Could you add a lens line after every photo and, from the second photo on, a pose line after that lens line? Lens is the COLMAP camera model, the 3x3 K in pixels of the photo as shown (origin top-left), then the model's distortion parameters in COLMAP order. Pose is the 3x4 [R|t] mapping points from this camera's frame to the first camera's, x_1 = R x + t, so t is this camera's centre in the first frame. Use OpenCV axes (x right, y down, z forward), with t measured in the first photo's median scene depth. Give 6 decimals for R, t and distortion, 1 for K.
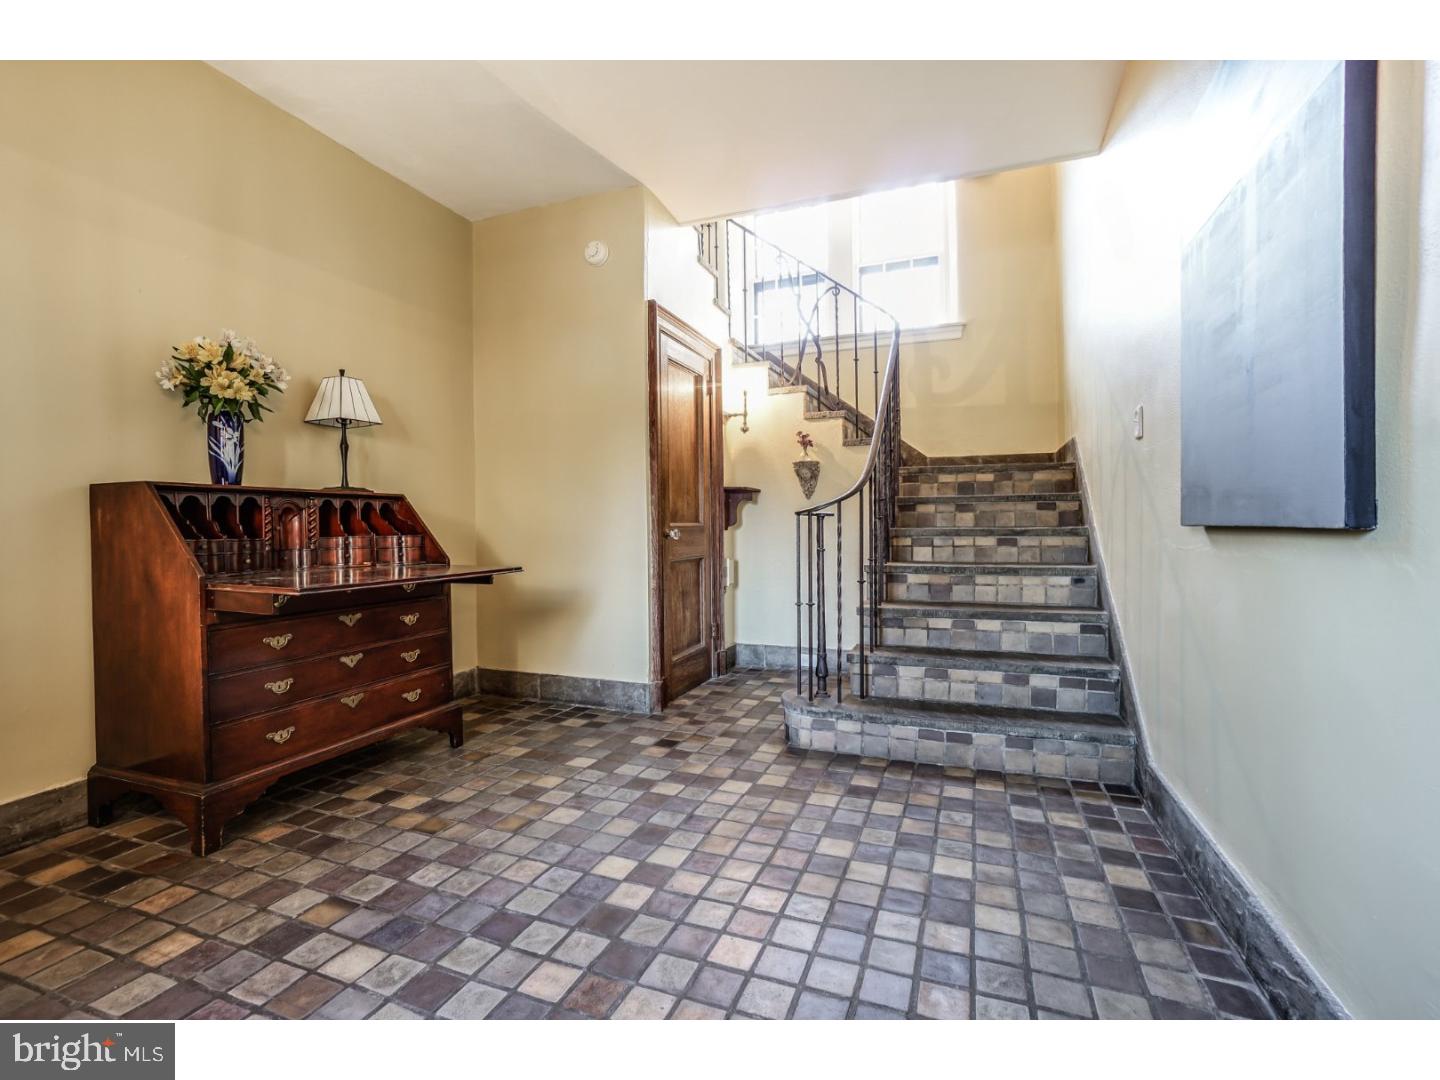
lens RADIAL K [[683.8, 0, 713.2], [0, 683.8, 534.8], [0, 0, 1]] dist [-0.001301, 0.000104]
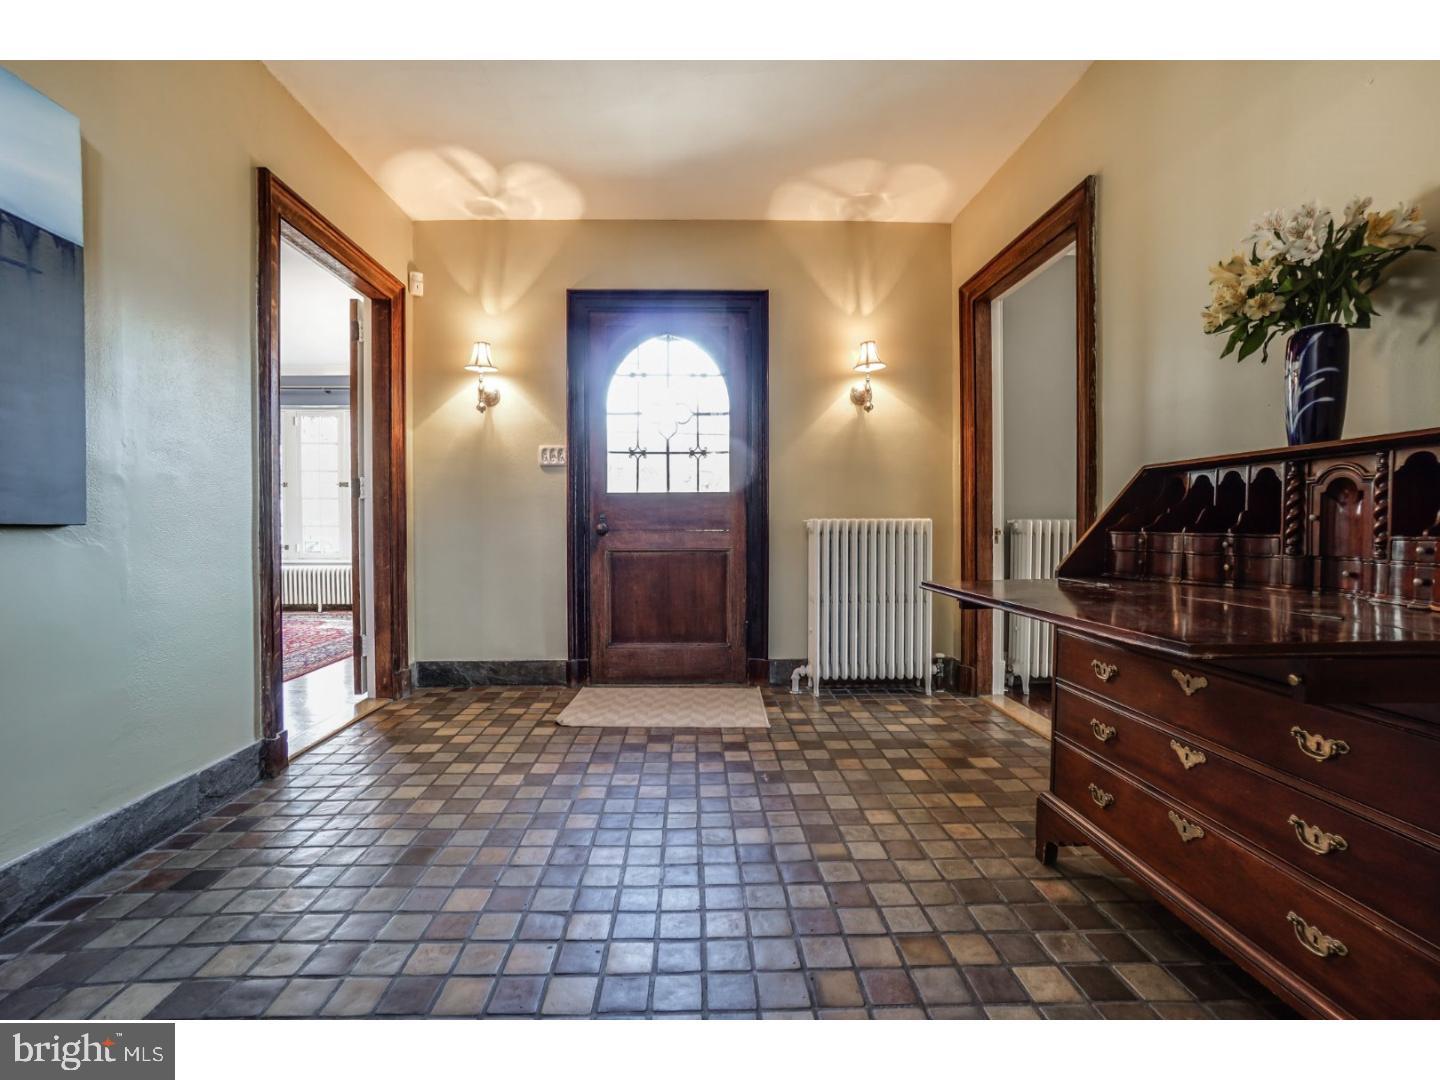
lens RADIAL K [[683.8, 0, 713.2], [0, 683.8, 534.8], [0, 0, 1]] dist [-0.001301, 0.000104]
pose [[-0.923902, 0.010285, -0.382490, 0.067136], [0.002777, 0.999793, 0.020178, -0.018657], [0.382619, 0.017580, -0.923739, 1.881318]]
